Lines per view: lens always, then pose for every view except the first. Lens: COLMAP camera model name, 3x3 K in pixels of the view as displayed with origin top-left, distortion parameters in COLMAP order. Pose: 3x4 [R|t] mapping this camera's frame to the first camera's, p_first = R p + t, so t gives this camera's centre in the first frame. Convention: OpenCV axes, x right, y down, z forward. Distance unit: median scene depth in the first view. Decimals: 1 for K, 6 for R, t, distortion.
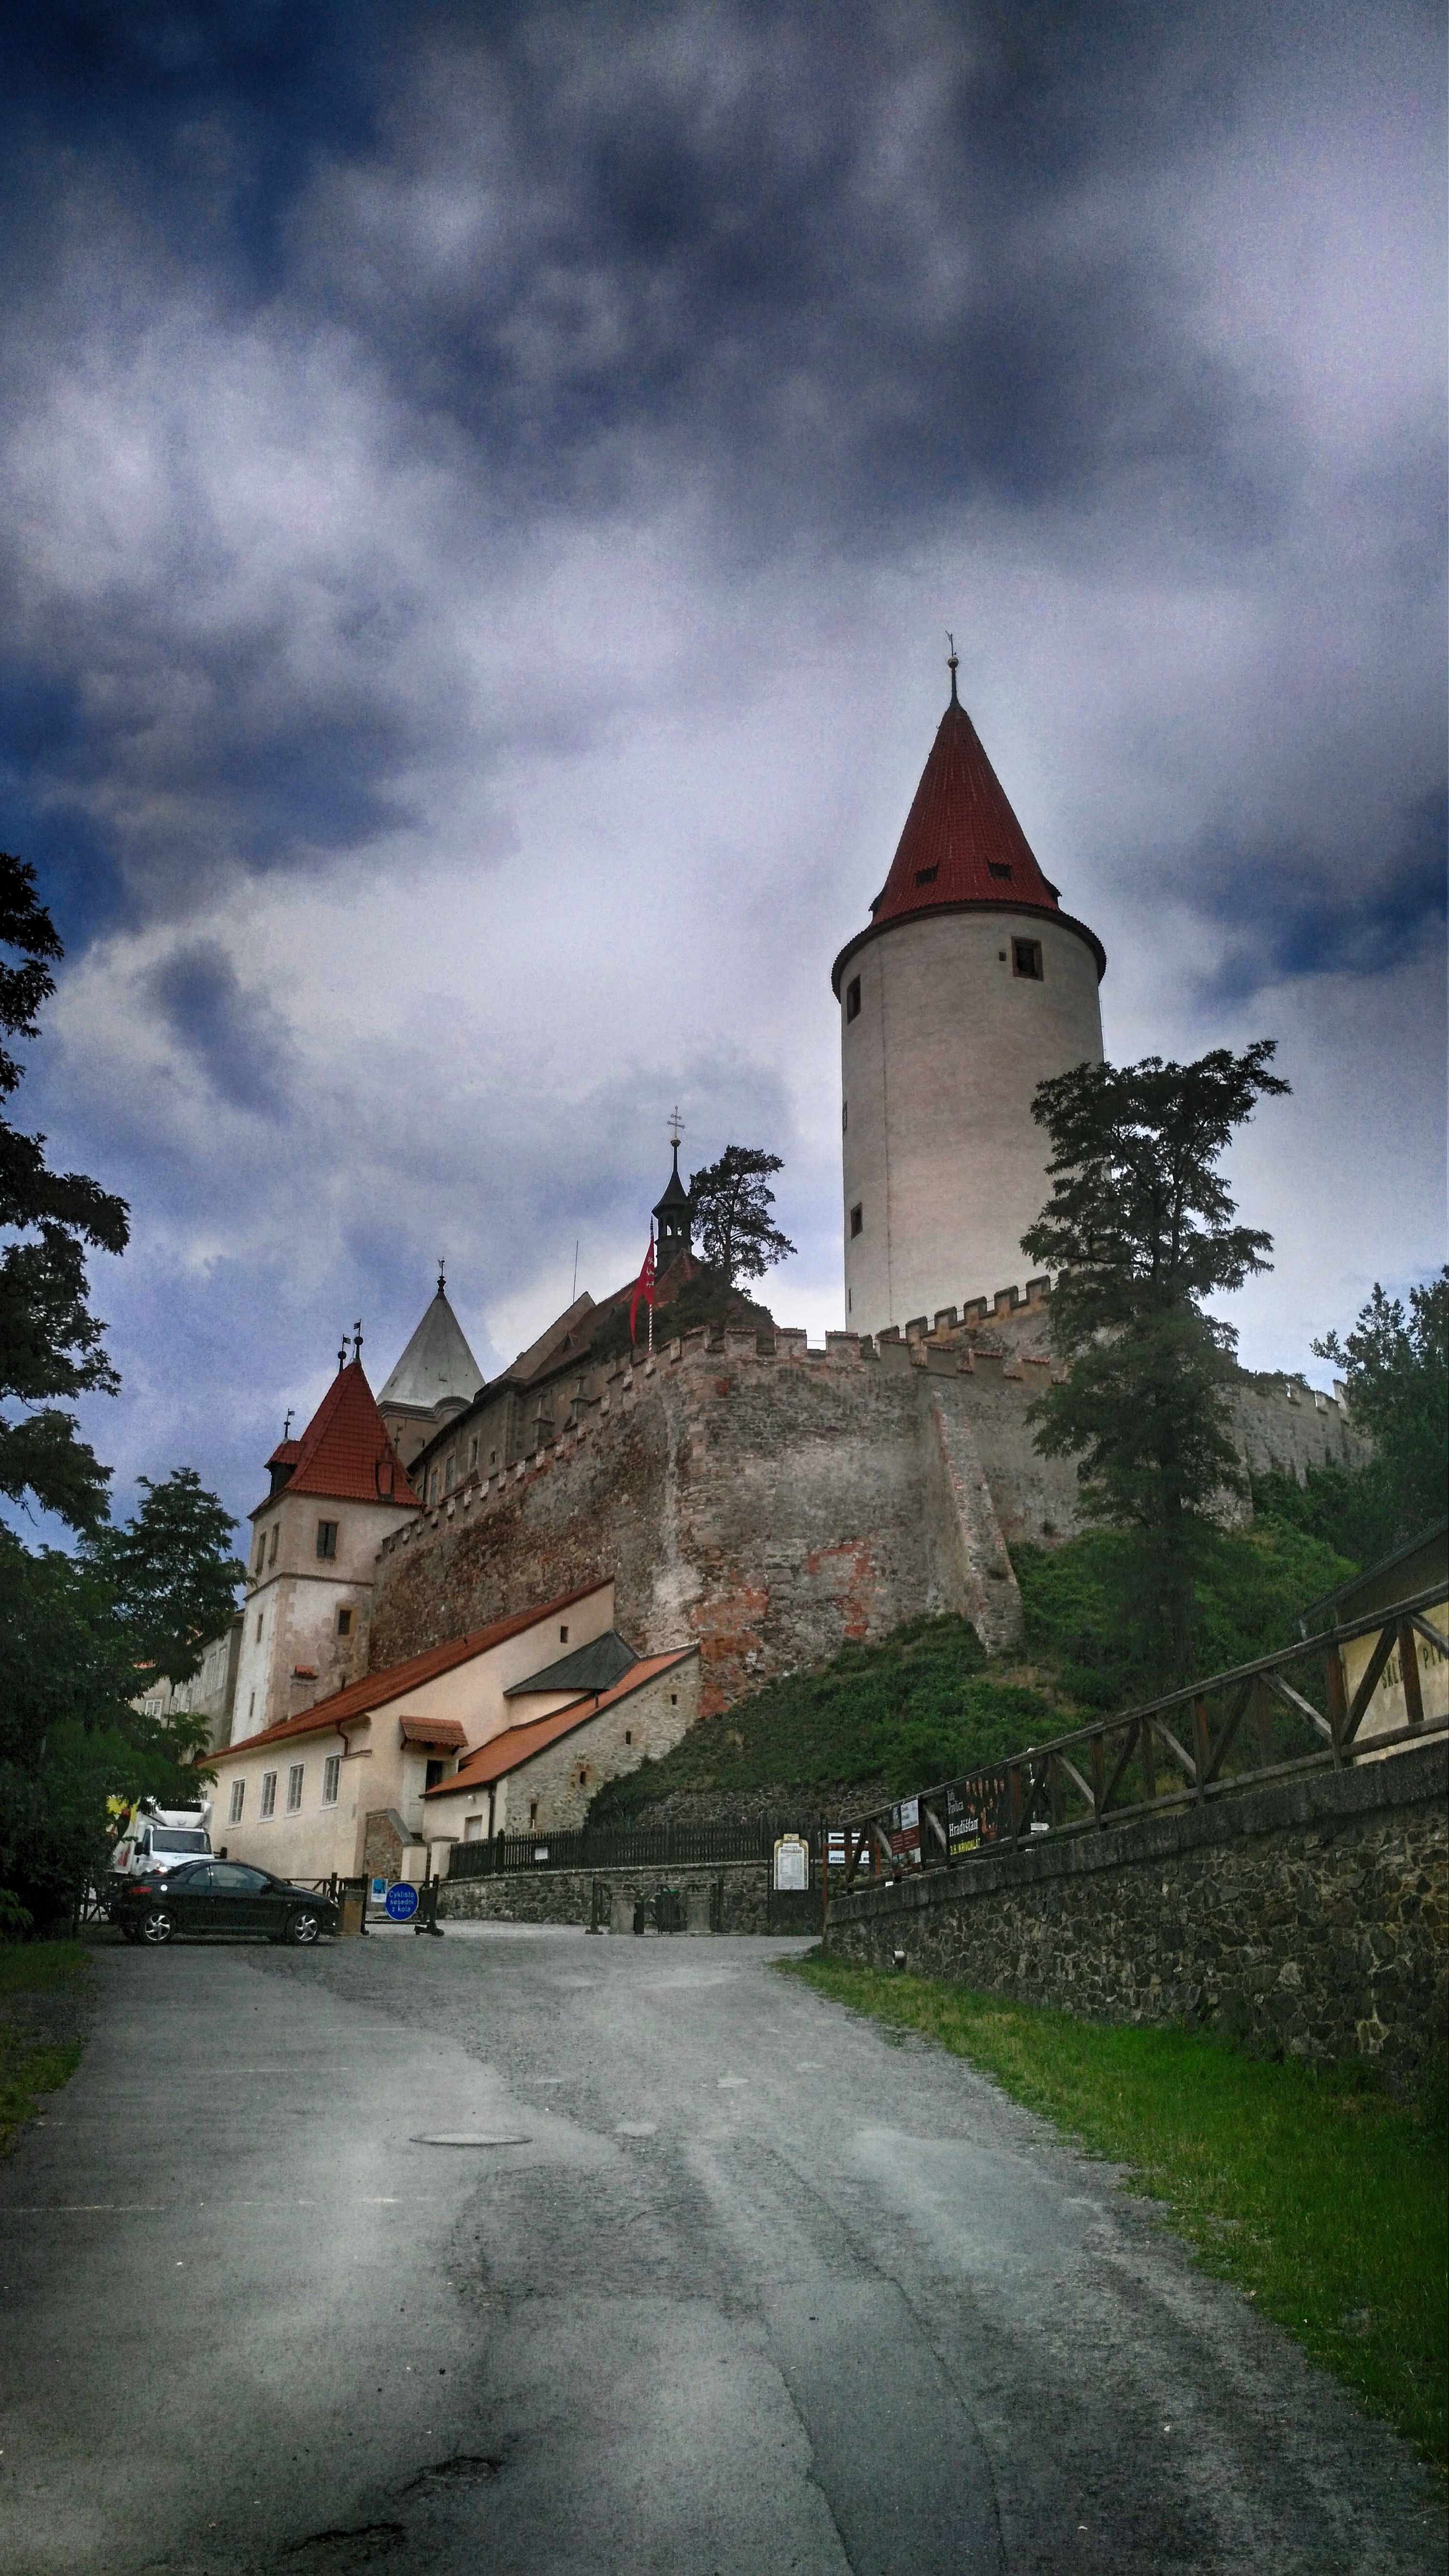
lens RADIAL K [[1856.8, 0, 726.3], [0, 1856.8, 1289.0], [0, 0, 1]] dist [0.056497, -0.090728]
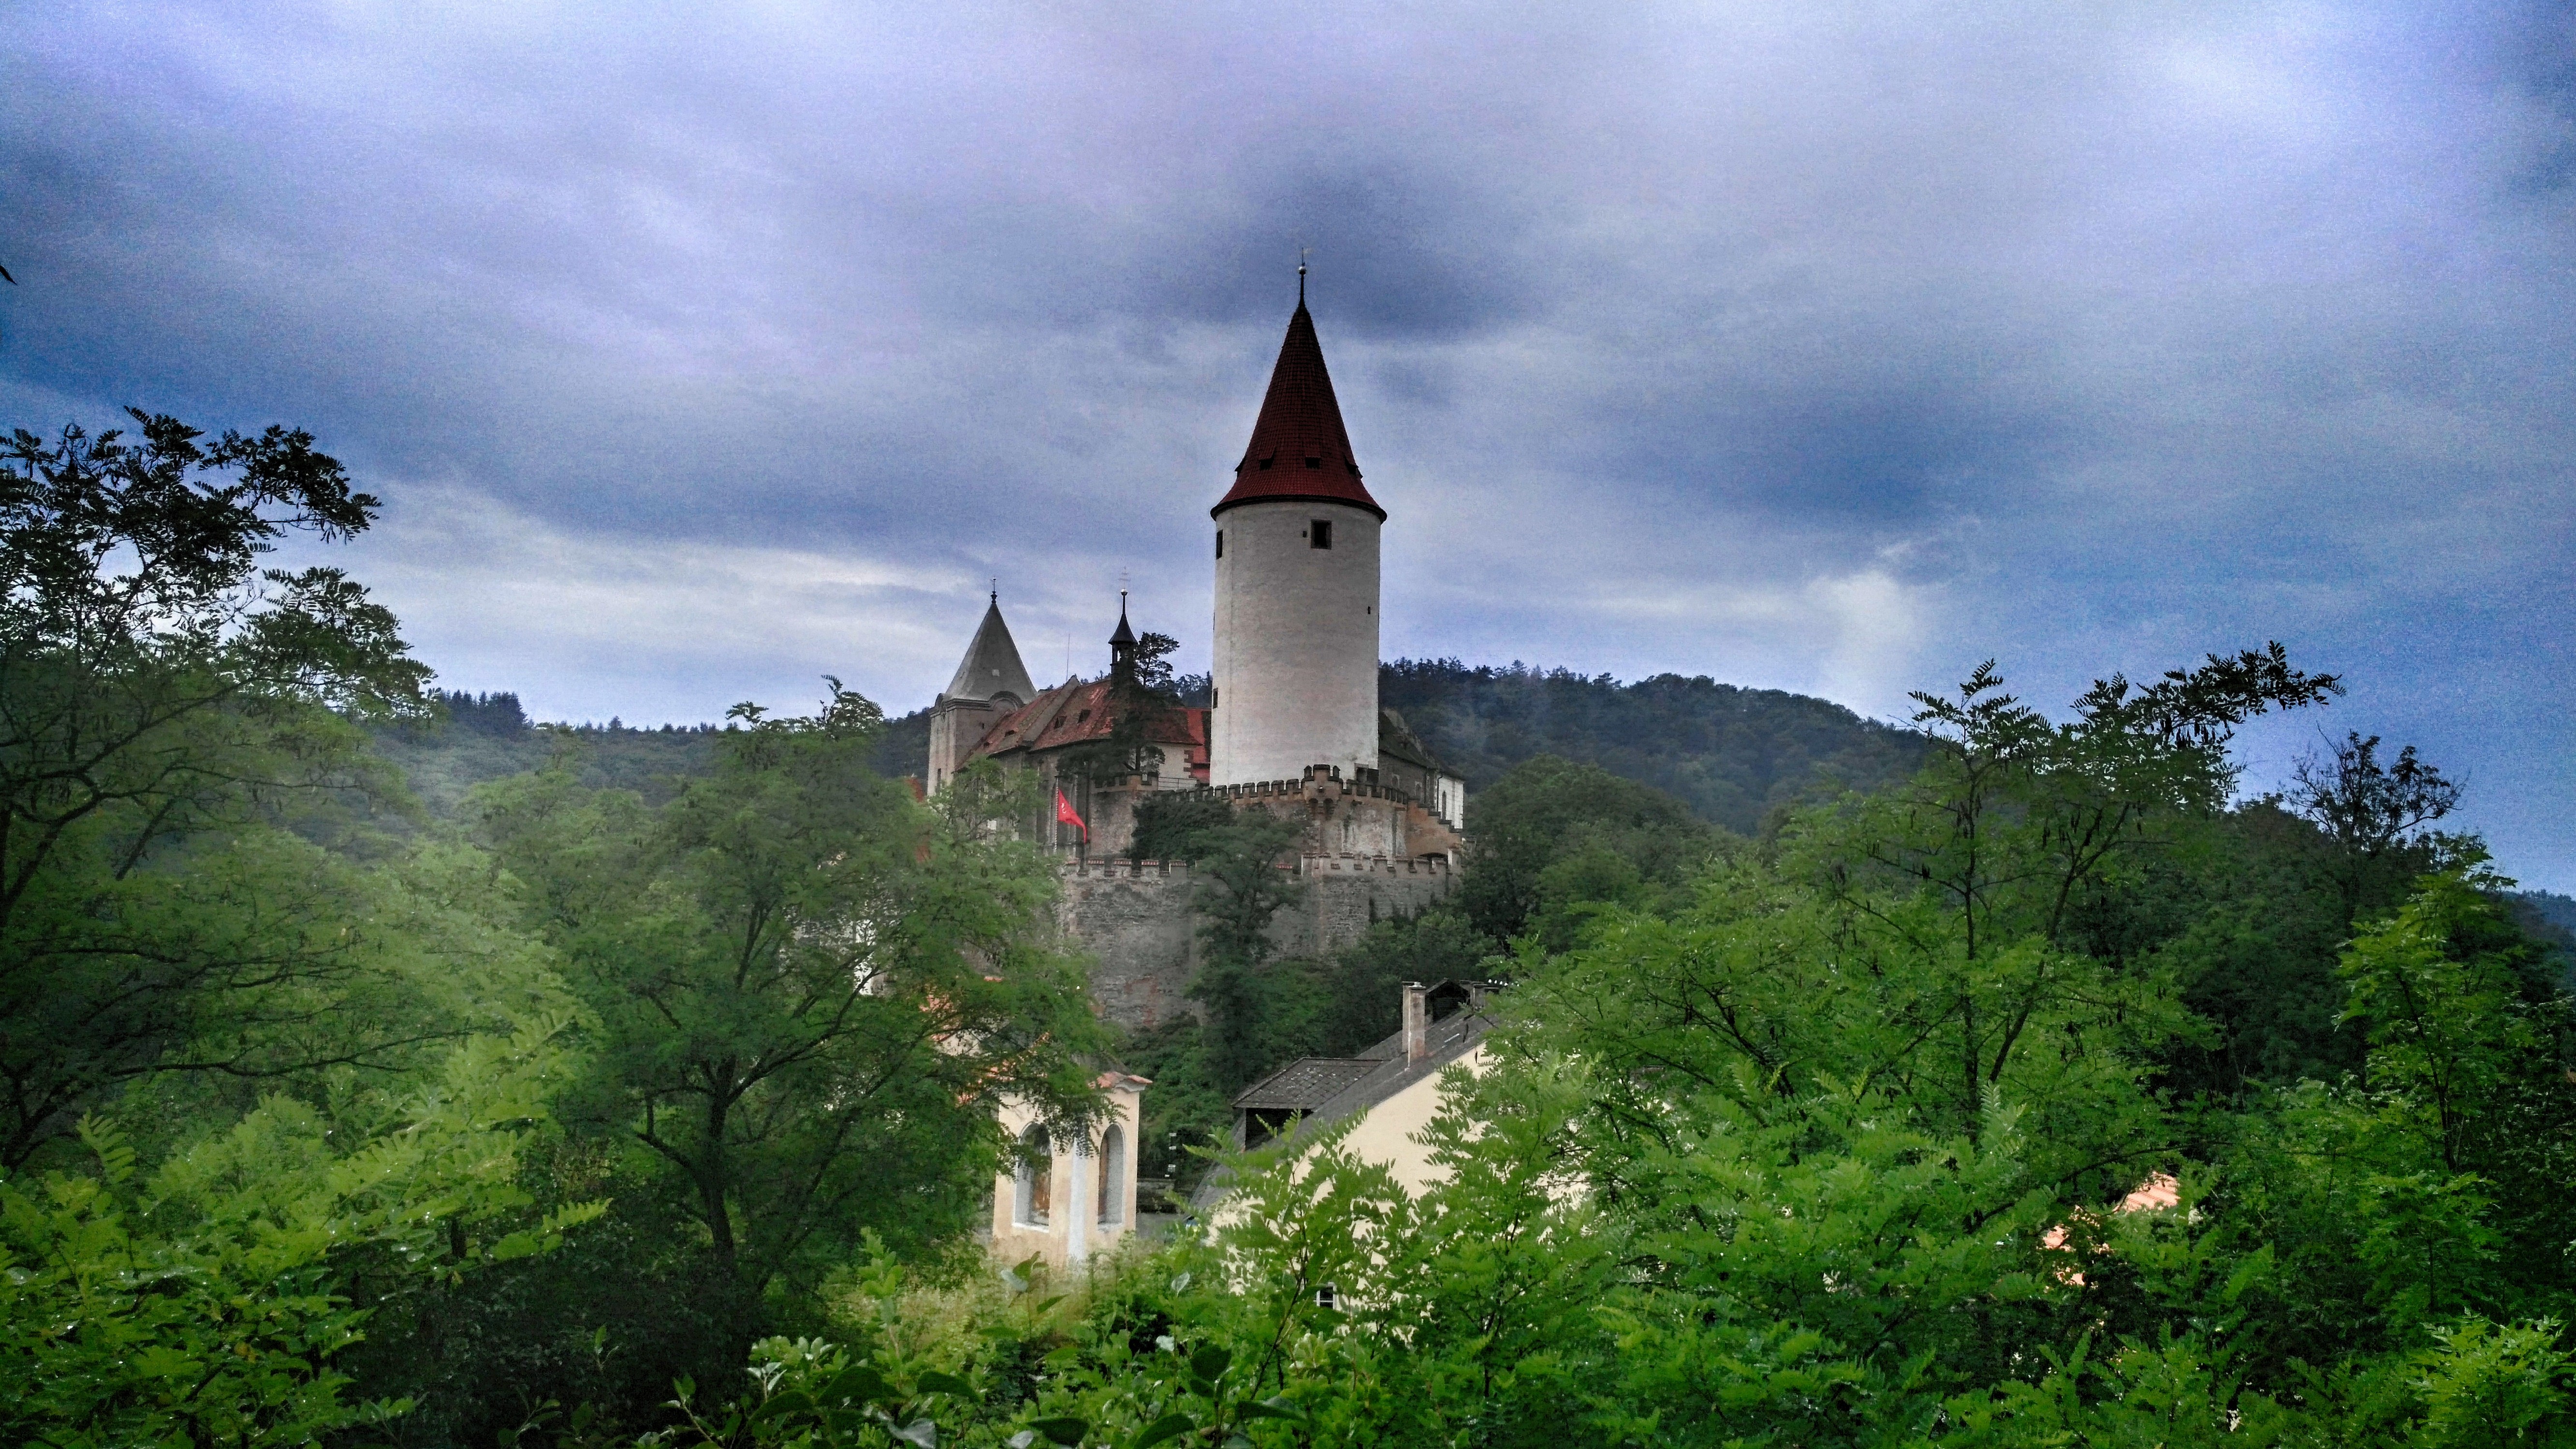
lens RADIAL K [[1856.8, 0, 1302.3], [0, 1856.8, 744.6], [0, 0, 1]] dist [0.056497, -0.090728]
pose [[0.999318, 0.006108, -0.036429, 0.289985], [0.003690, 0.964789, 0.262997, -0.598192], [0.036752, -0.262952, 0.964109, -0.802700]]
